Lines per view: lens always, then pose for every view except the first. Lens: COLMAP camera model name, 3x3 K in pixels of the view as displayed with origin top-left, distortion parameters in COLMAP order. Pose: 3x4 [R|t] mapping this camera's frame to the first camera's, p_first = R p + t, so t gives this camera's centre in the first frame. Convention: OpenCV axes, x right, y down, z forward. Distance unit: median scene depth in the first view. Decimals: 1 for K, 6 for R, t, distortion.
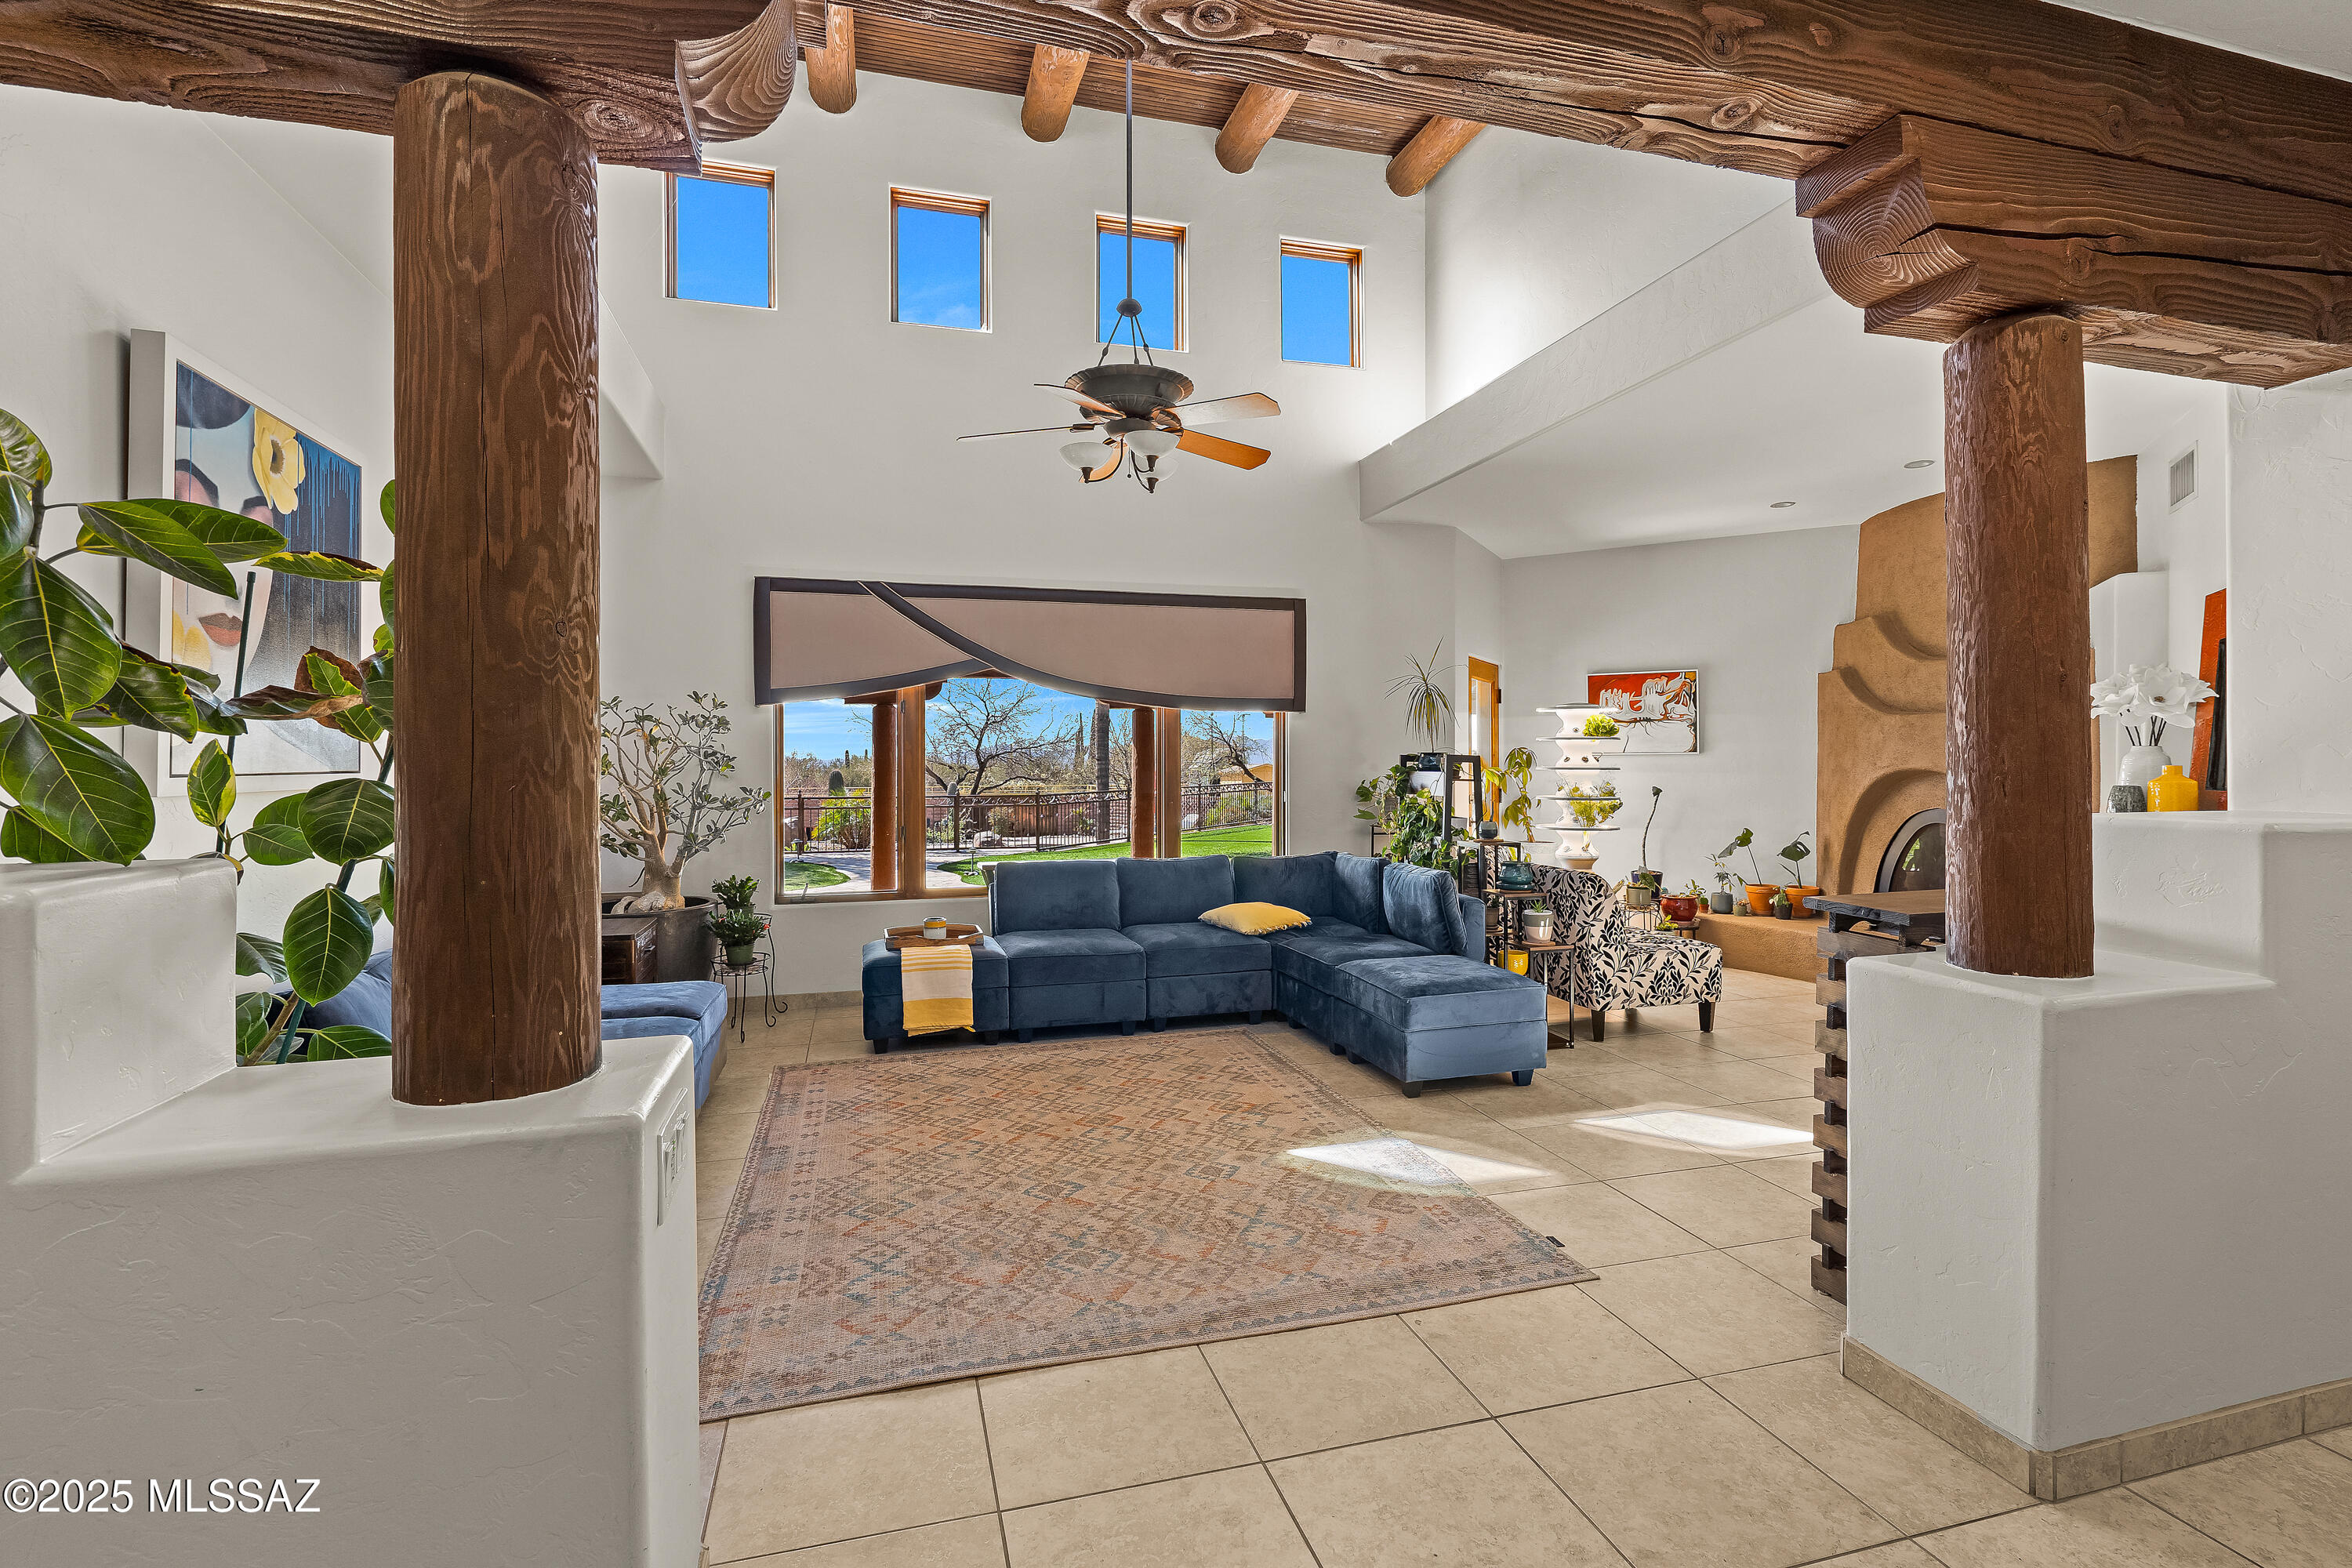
lens RADIAL K [[1094.1, 0, 1180.9], [0, 1094.1, 771.1], [0, 0, 1]] dist [-0.003065, 0.000512]
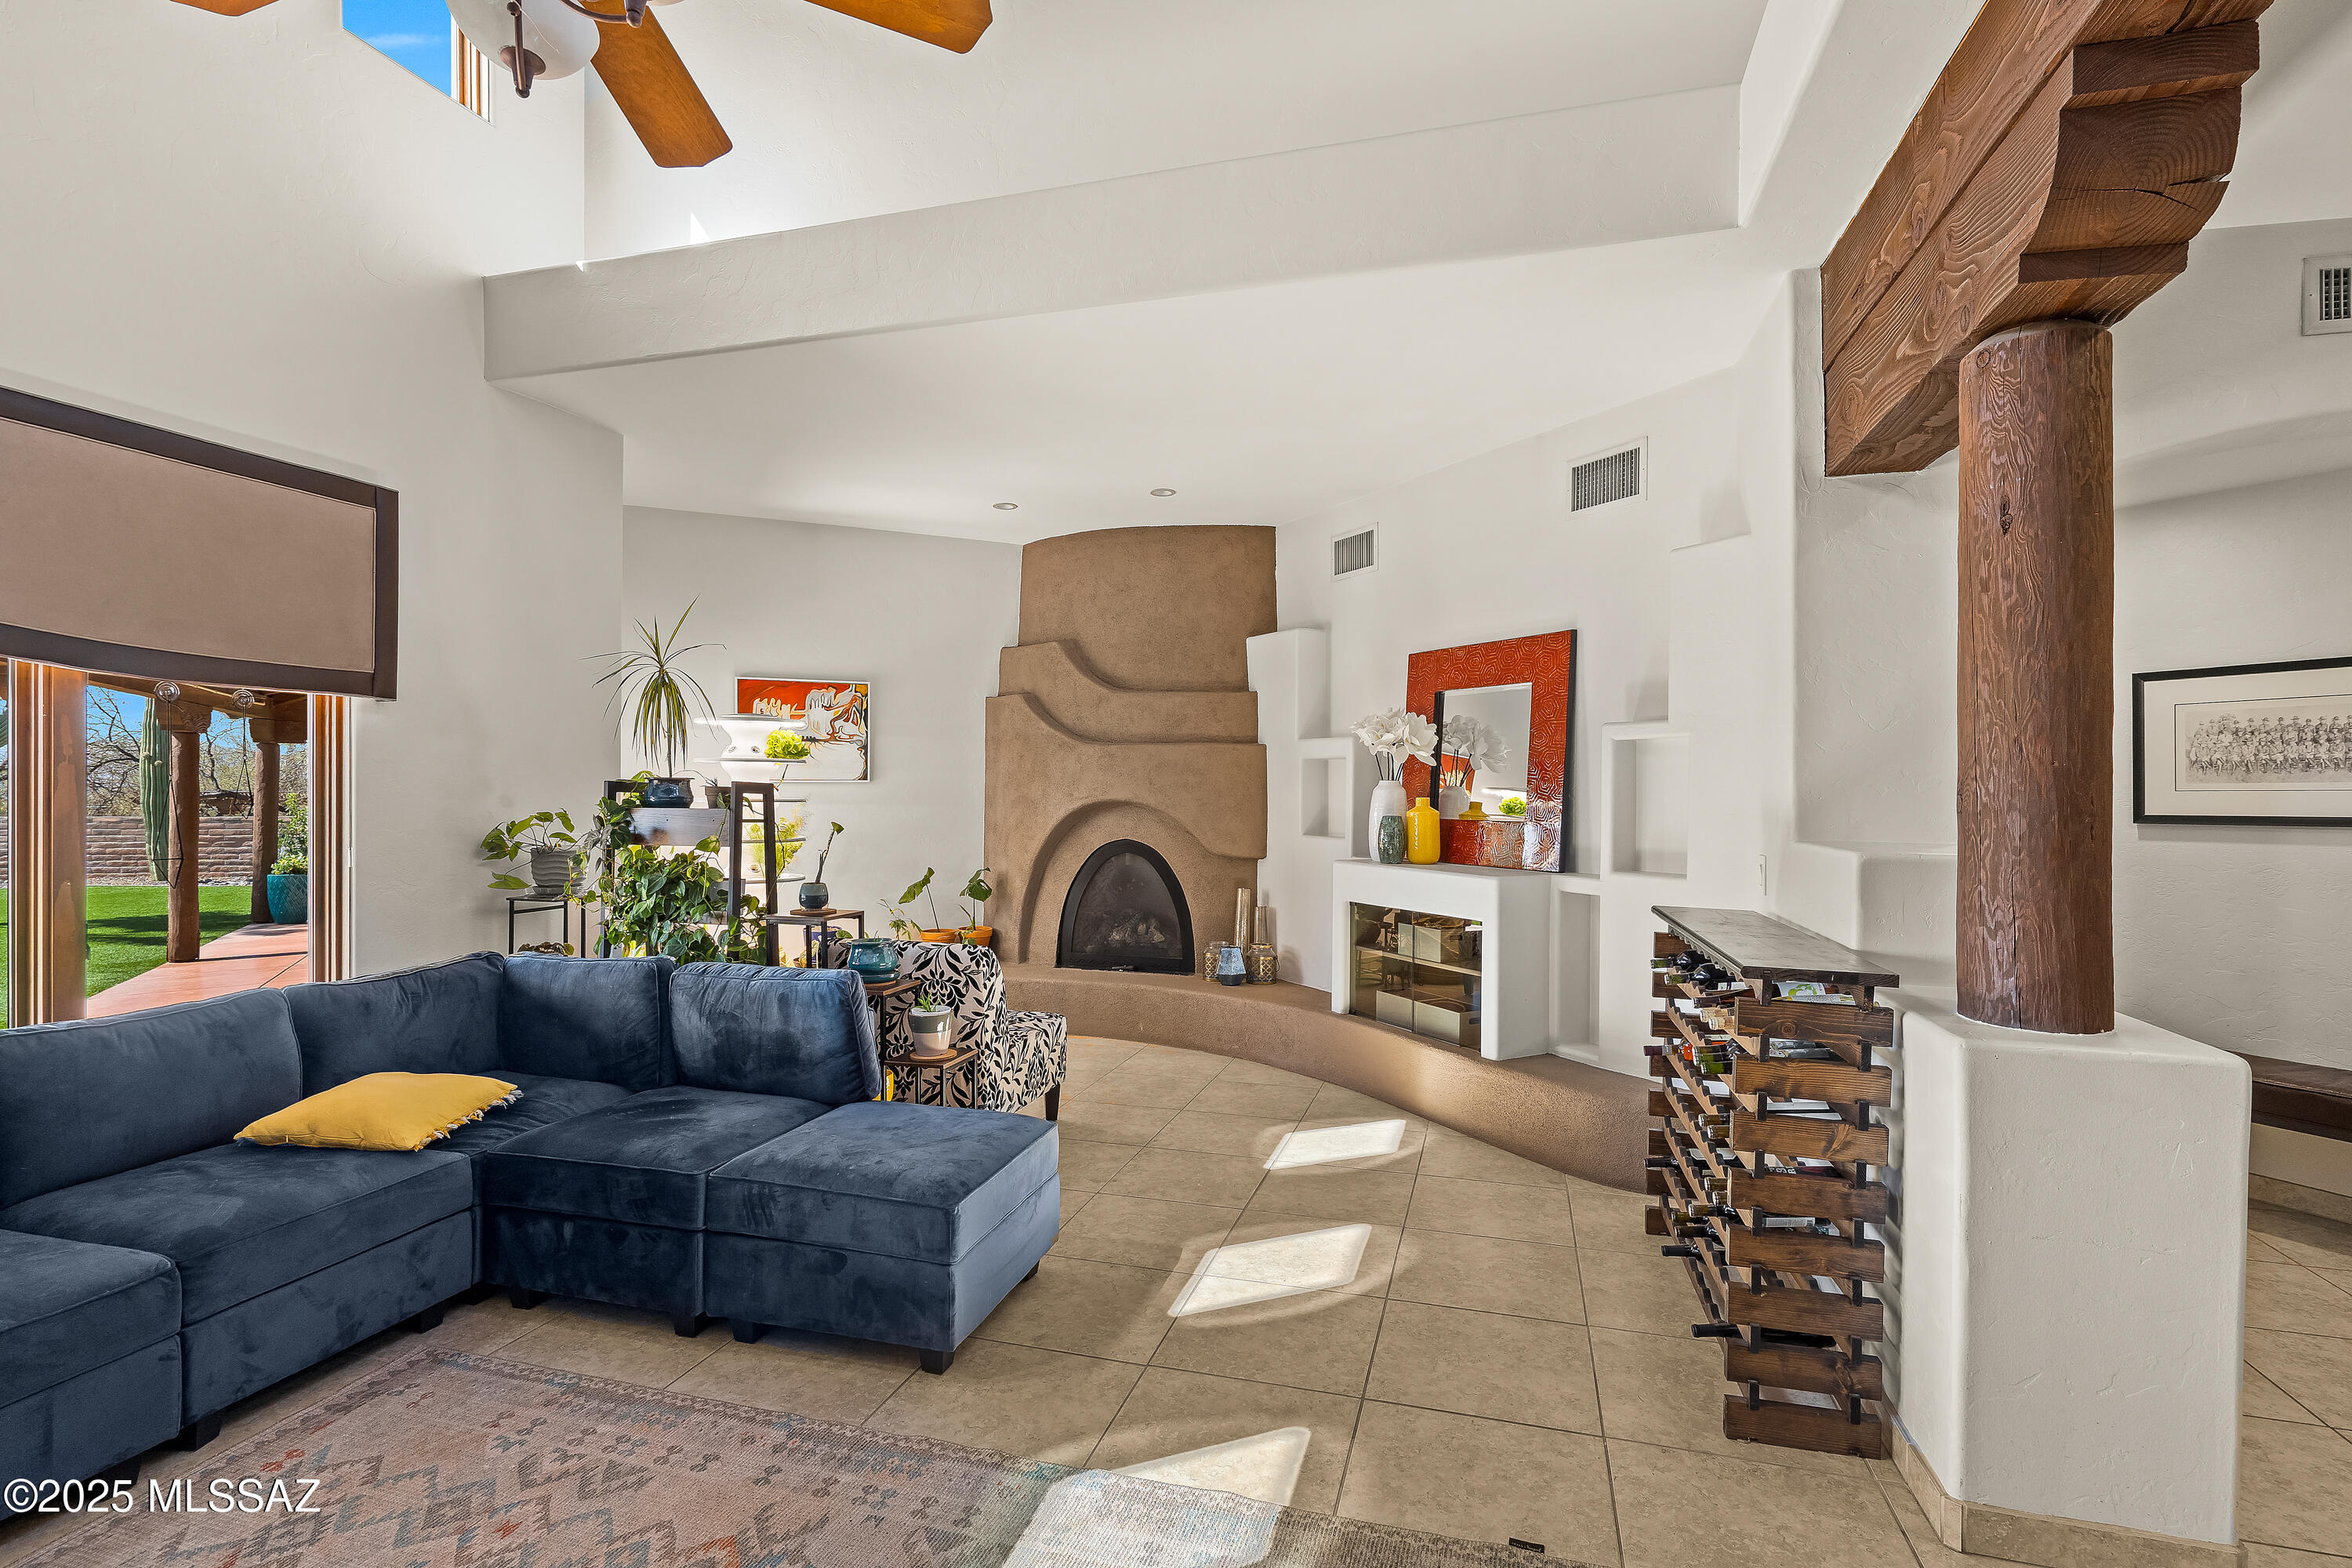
lens RADIAL K [[1118.8, 0, 1178.3], [0, 1118.8, 801.3], [0, 0, 1]] dist [-0.004482, 0.000026]
pose [[0.535191, -0.006963, 0.844703, -0.167990], [0.003943, 0.999976, 0.005745, -0.006527], [-0.844722, 0.000256, 0.535205, 0.433334]]
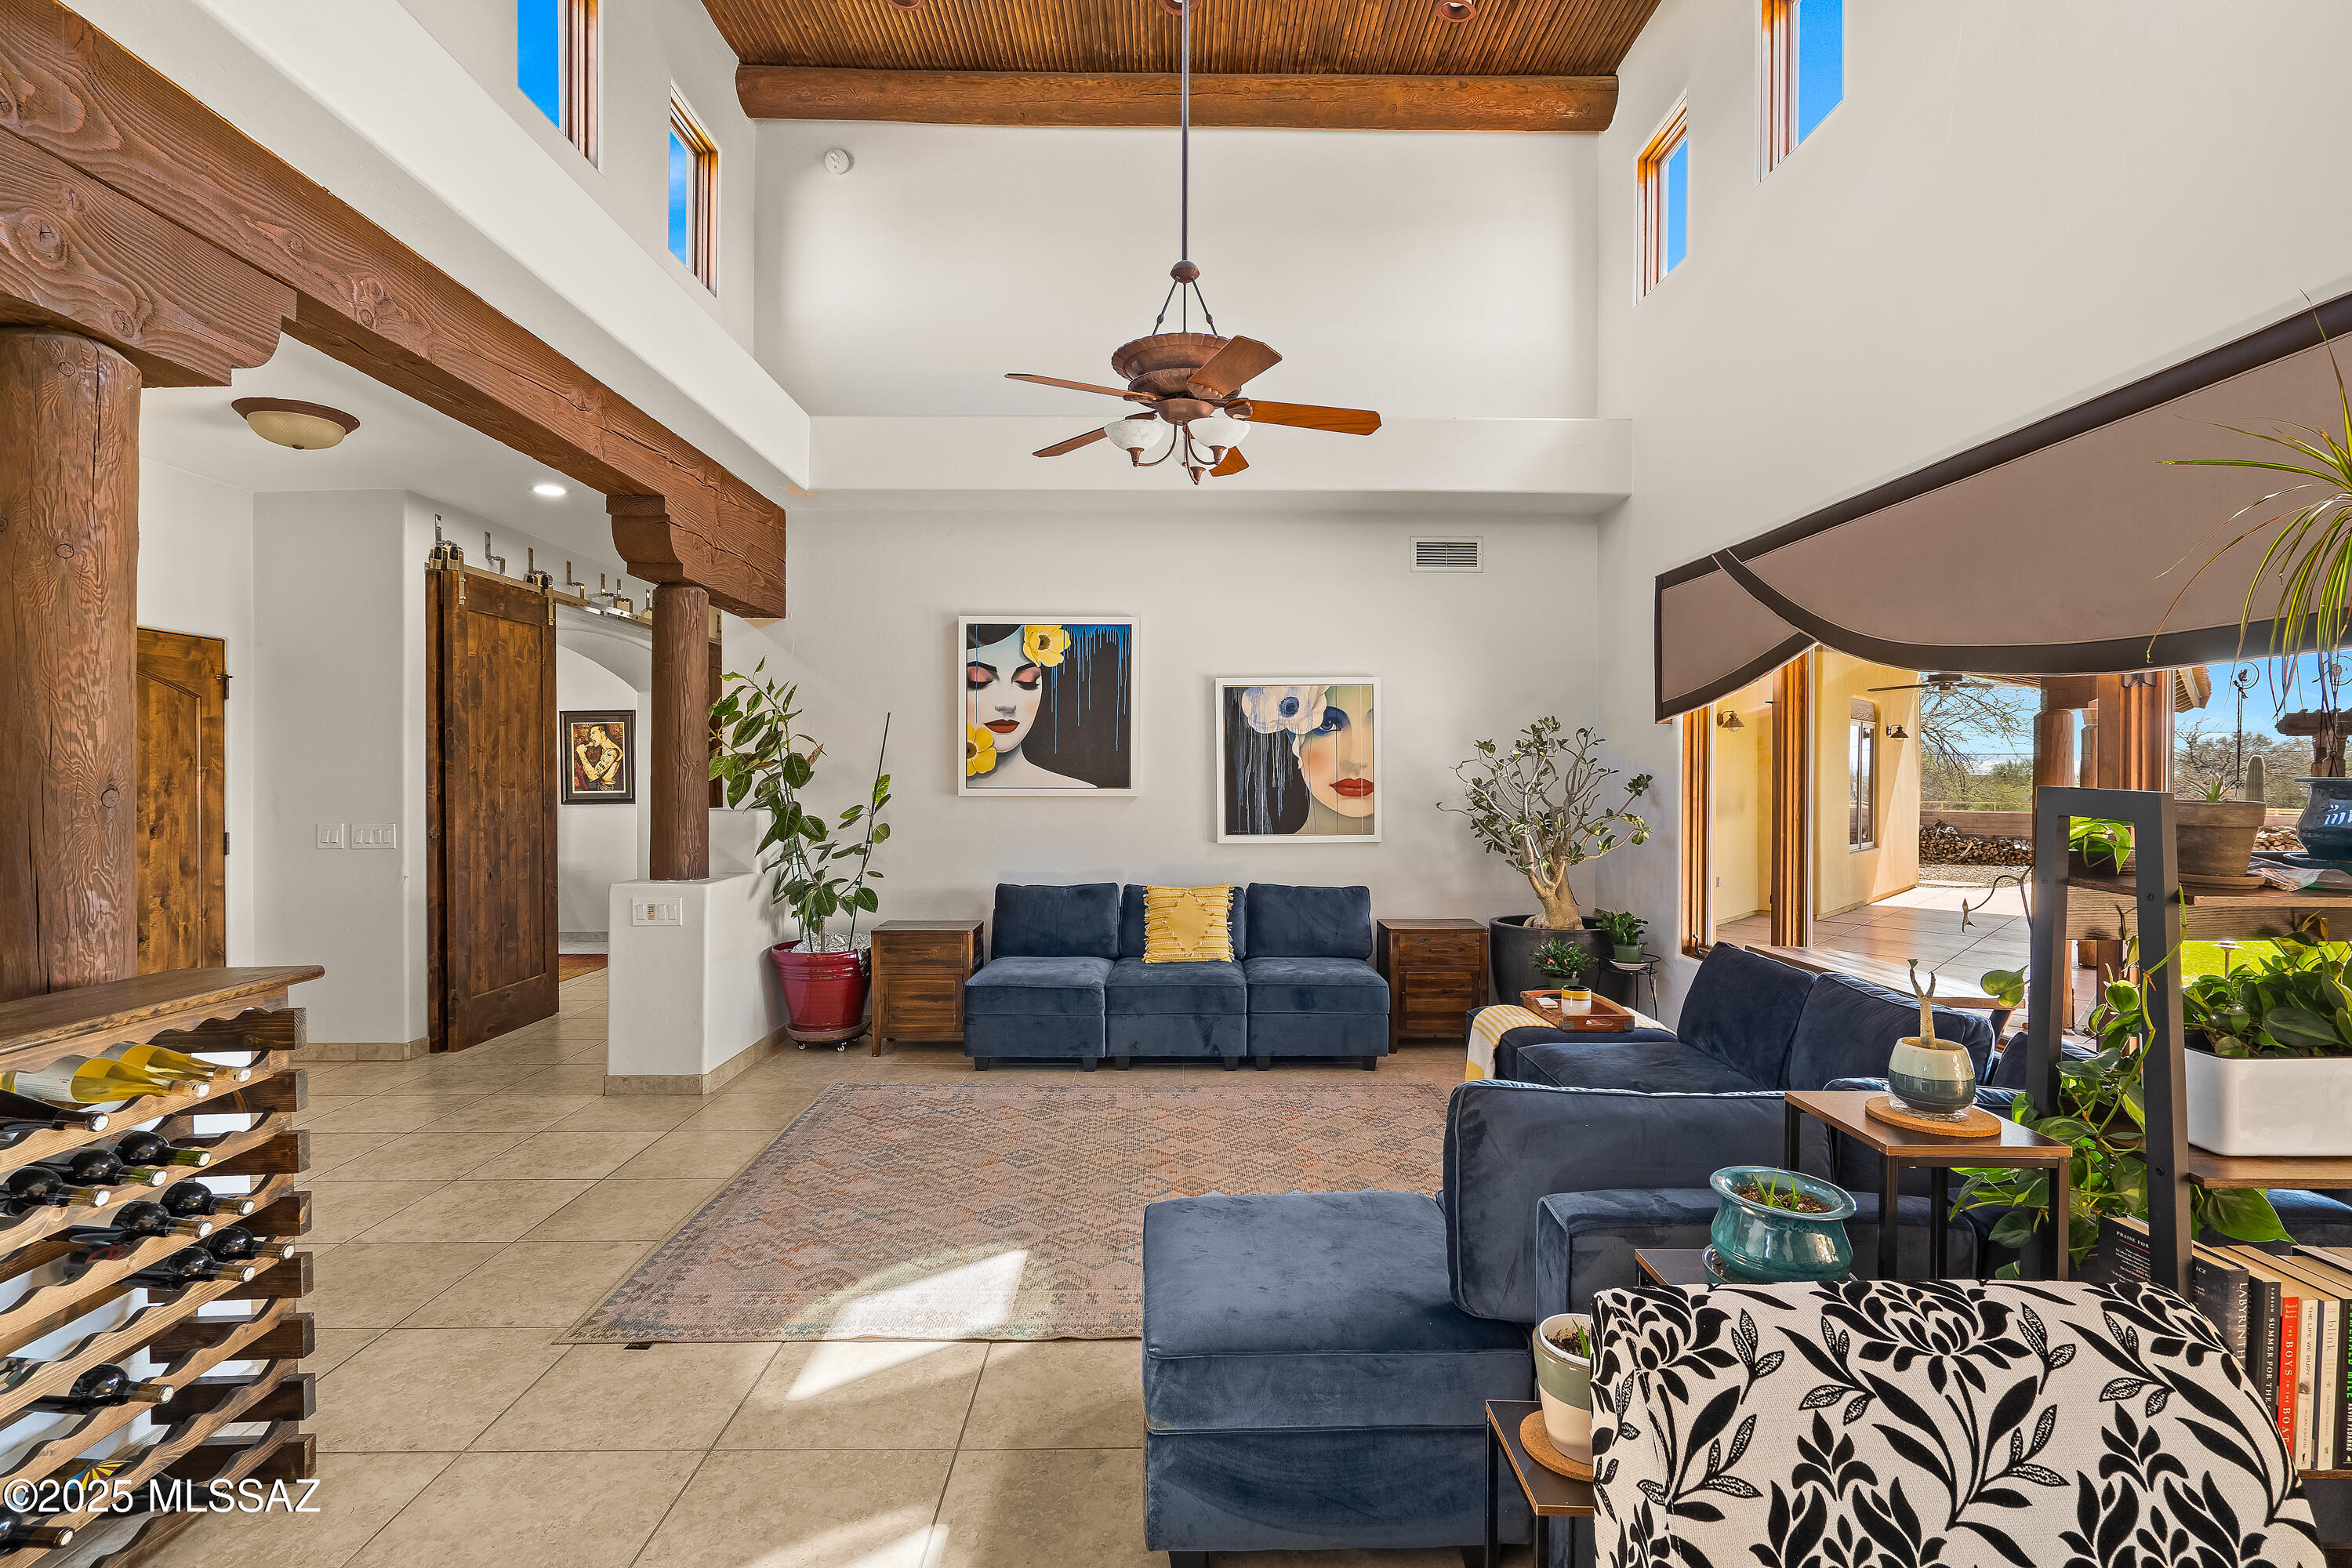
lens RADIAL K [[1079.7, 0, 1176.0], [0, 1079.7, 784.0], [0, 0, 1]] dist [-0.001578, -0.000003]
pose [[-0.261291, 0.004293, -0.965250, 0.551198], [-0.014644, 0.999857, 0.008411, -0.012679], [0.965149, 0.016333, -0.261191, 0.852617]]
